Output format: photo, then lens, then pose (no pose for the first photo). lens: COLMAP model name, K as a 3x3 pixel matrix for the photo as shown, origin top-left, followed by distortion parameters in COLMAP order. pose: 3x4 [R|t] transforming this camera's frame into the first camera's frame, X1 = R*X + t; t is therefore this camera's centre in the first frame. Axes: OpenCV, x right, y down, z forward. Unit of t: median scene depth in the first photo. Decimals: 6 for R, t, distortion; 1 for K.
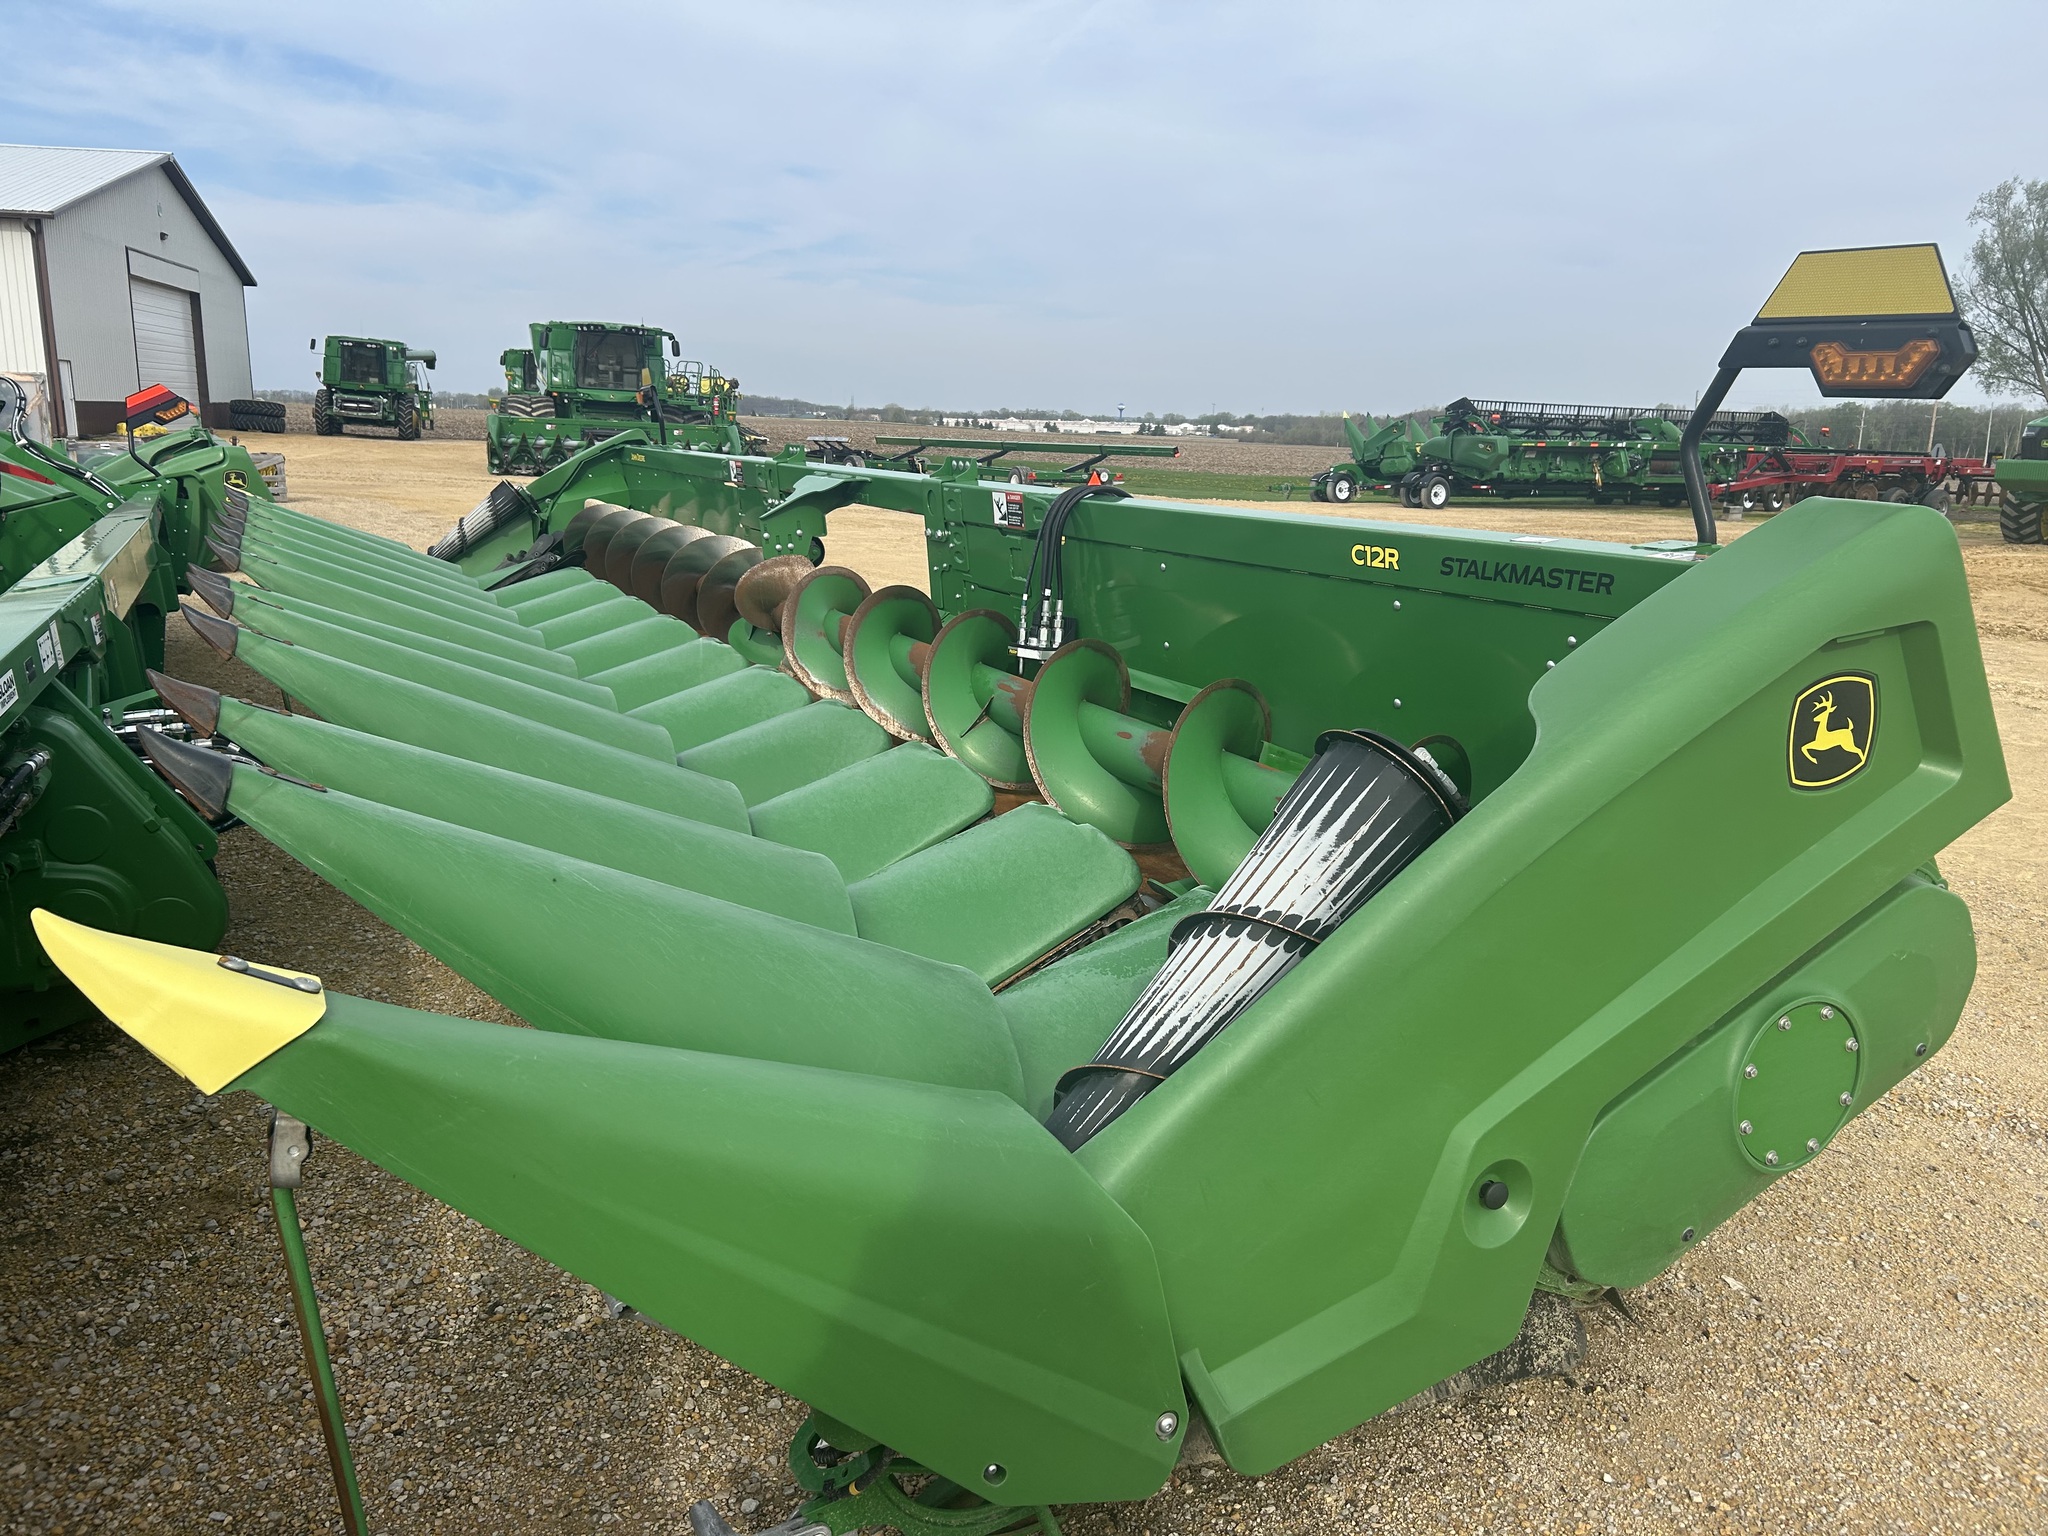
lens RADIAL K [[1568.5, 0, 1027.3], [0, 1568.5, 762.1], [0, 0, 1]] dist [0.047966, -0.051288]
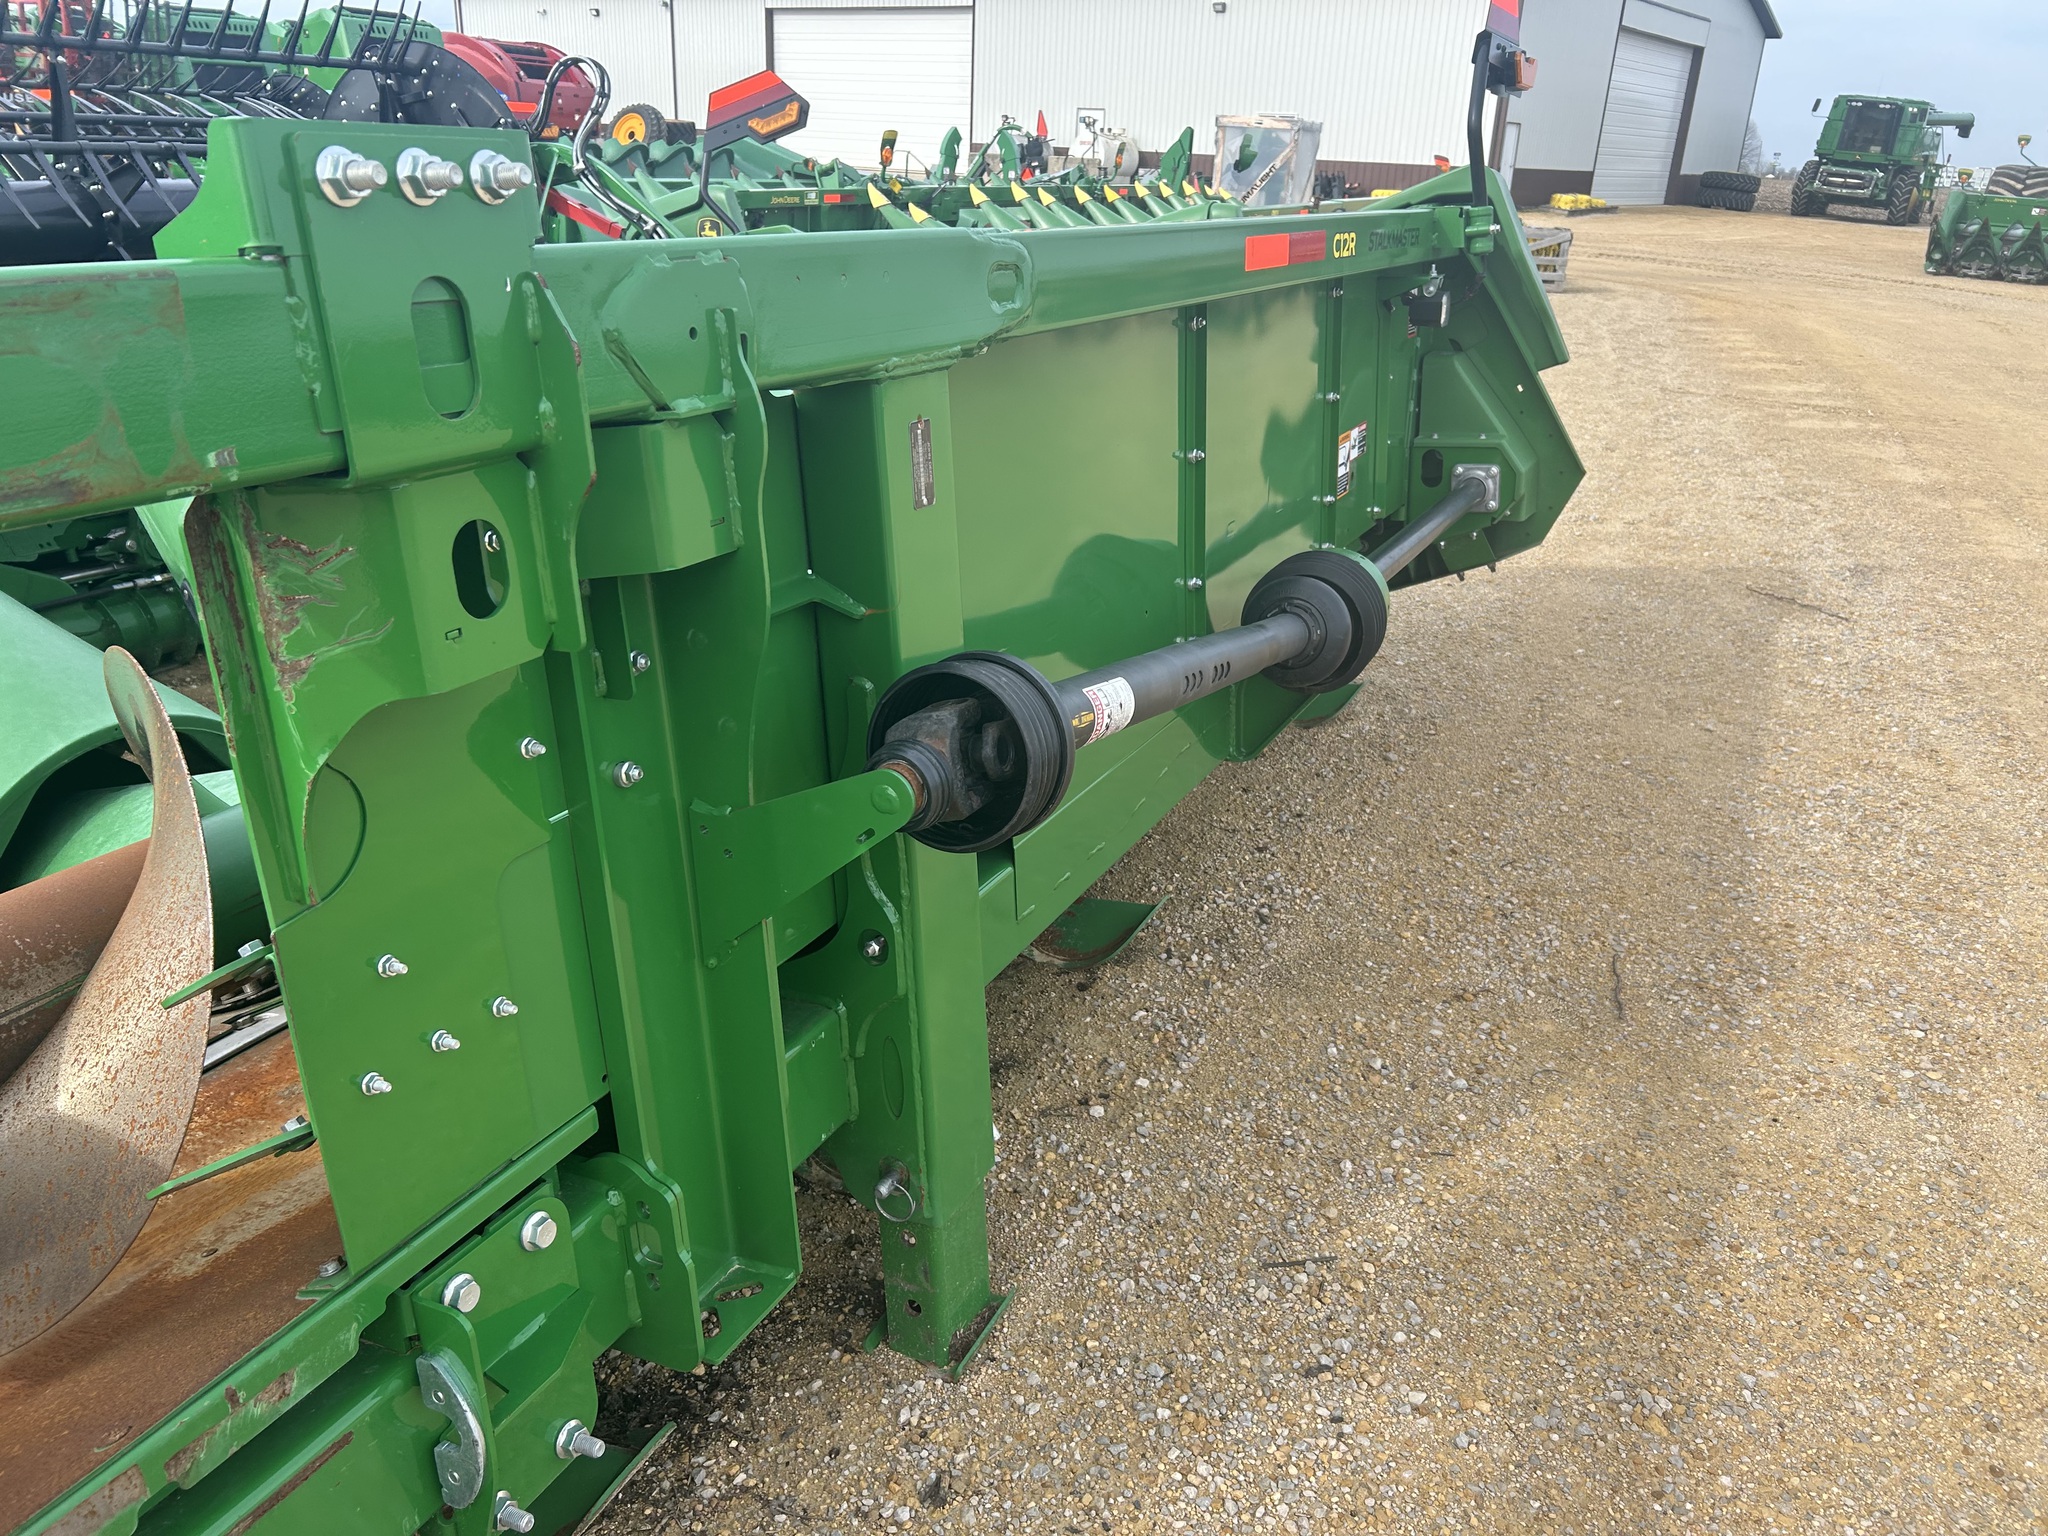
lens RADIAL K [[1568.5, 0, 1024.6], [0, 1568.5, 774.6], [0, 0, 1]] dist [0.047966, -0.051288]
pose [[0.631134, 0.293727, -0.717909, 0.000178], [-0.195356, 0.955888, 0.219351, -0.025314], [0.750670, 0.001808, 0.660675, 0.126526]]
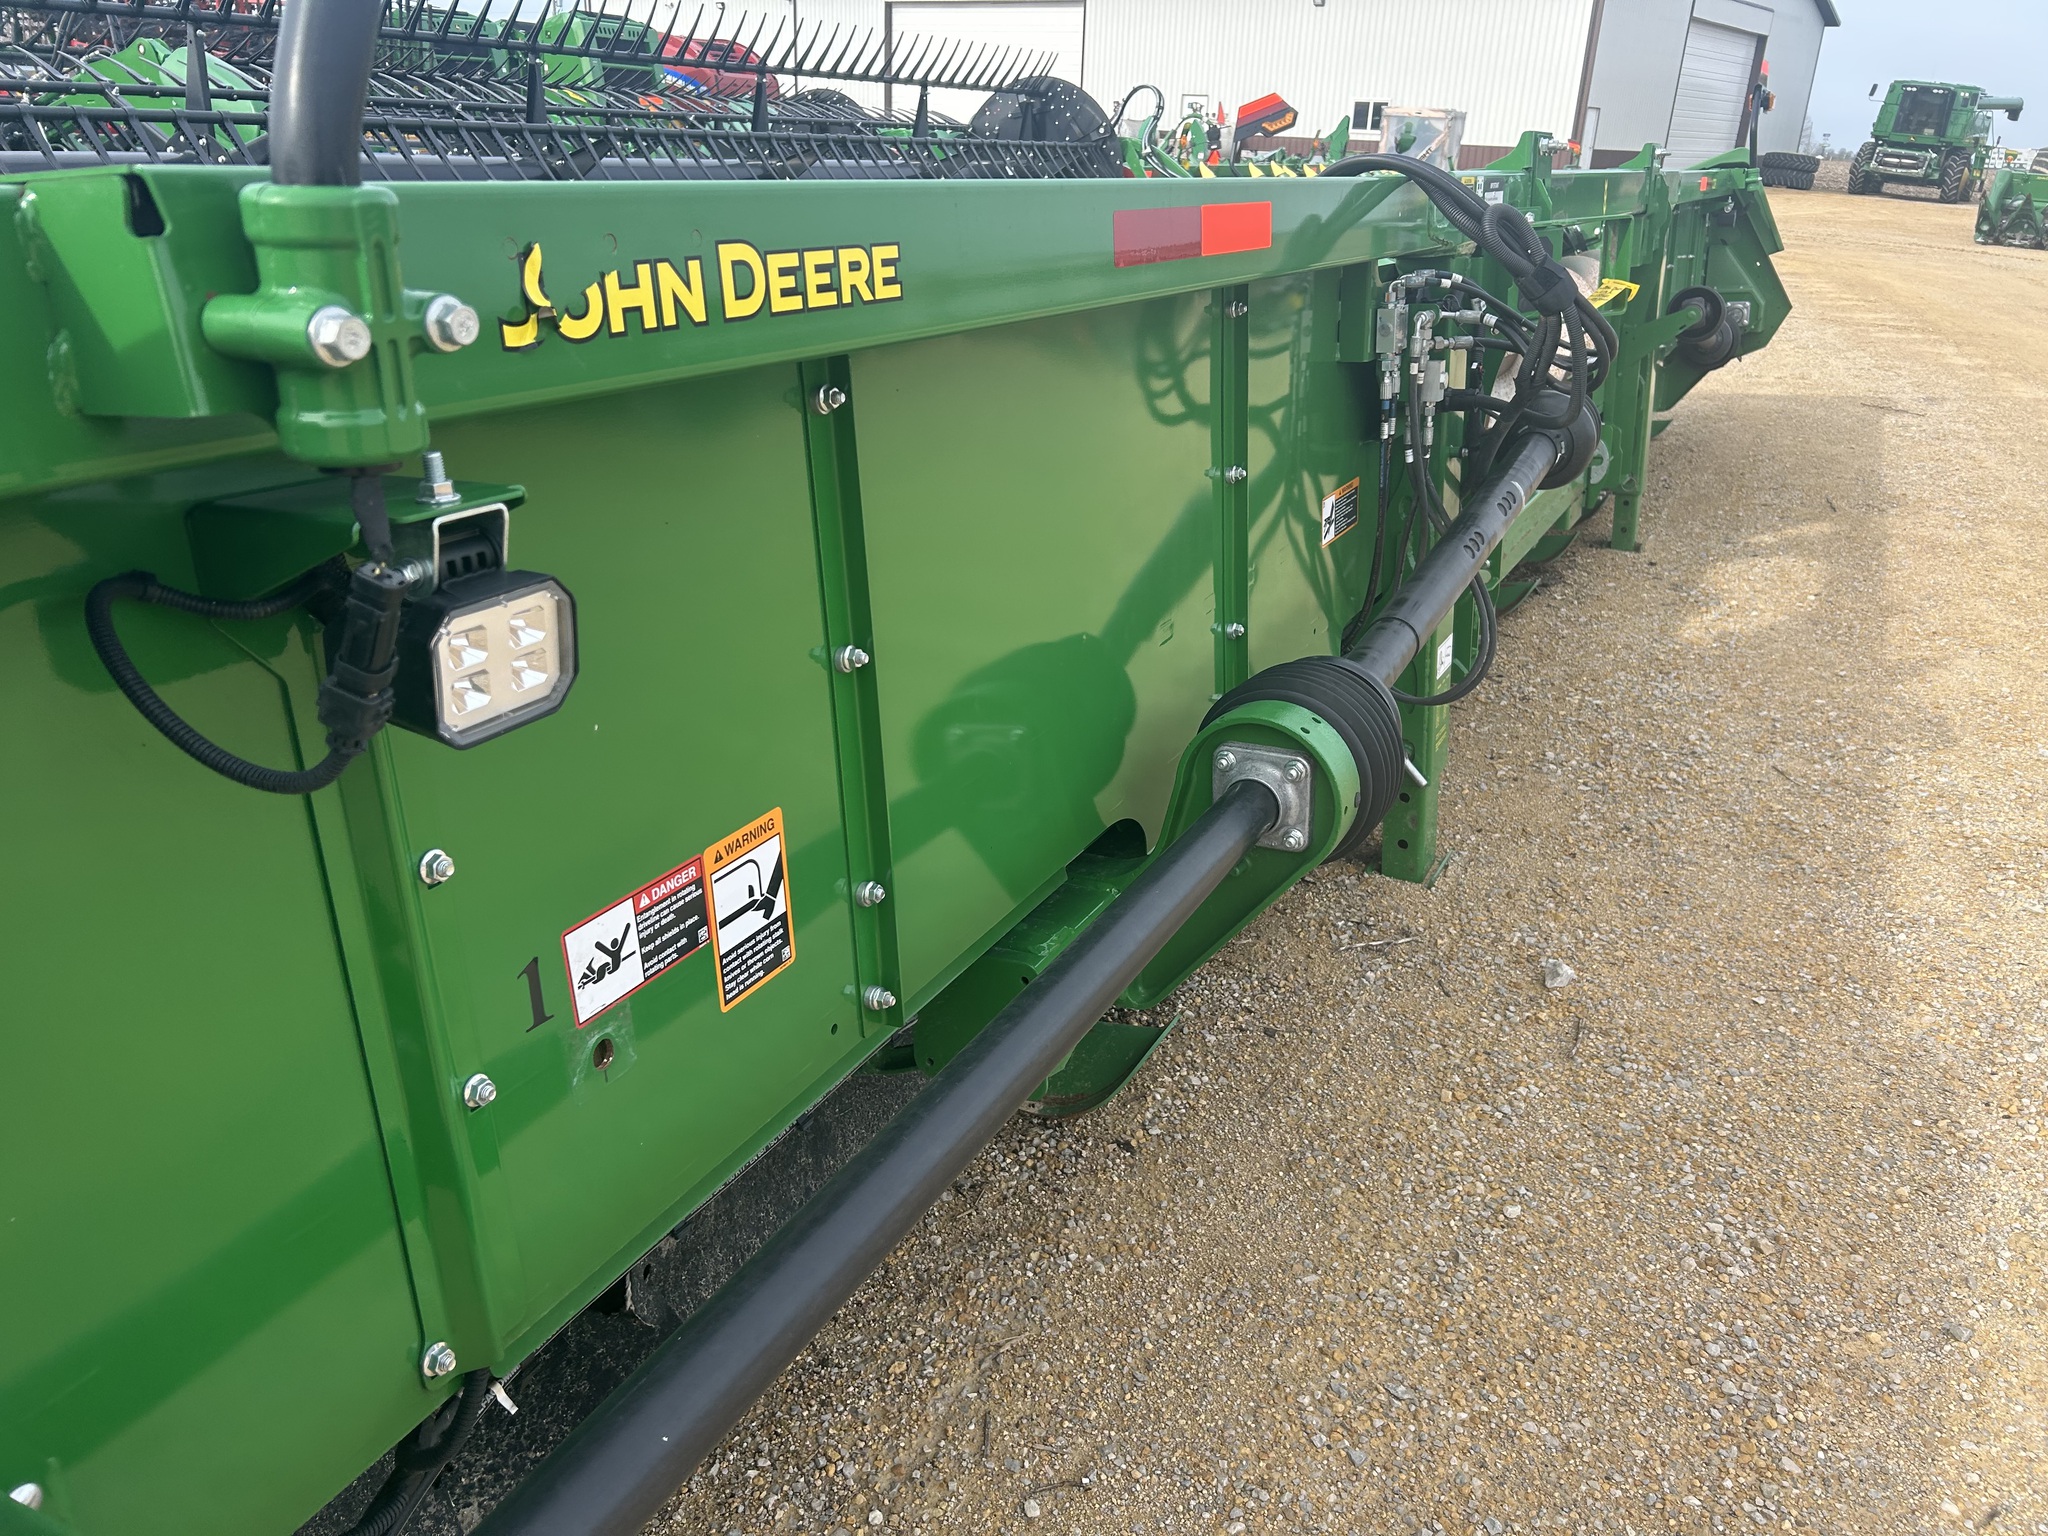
lens RADIAL K [[1568.5, 0, 1031.7], [0, 1568.5, 767.1], [0, 0, 1]] dist [0.047966, -0.051288]
pose [[0.616062, 0.301623, -0.727662, 0.034917], [-0.197045, 0.953423, 0.228379, -0.006736], [0.762654, 0.002686, 0.646801, 0.047805]]
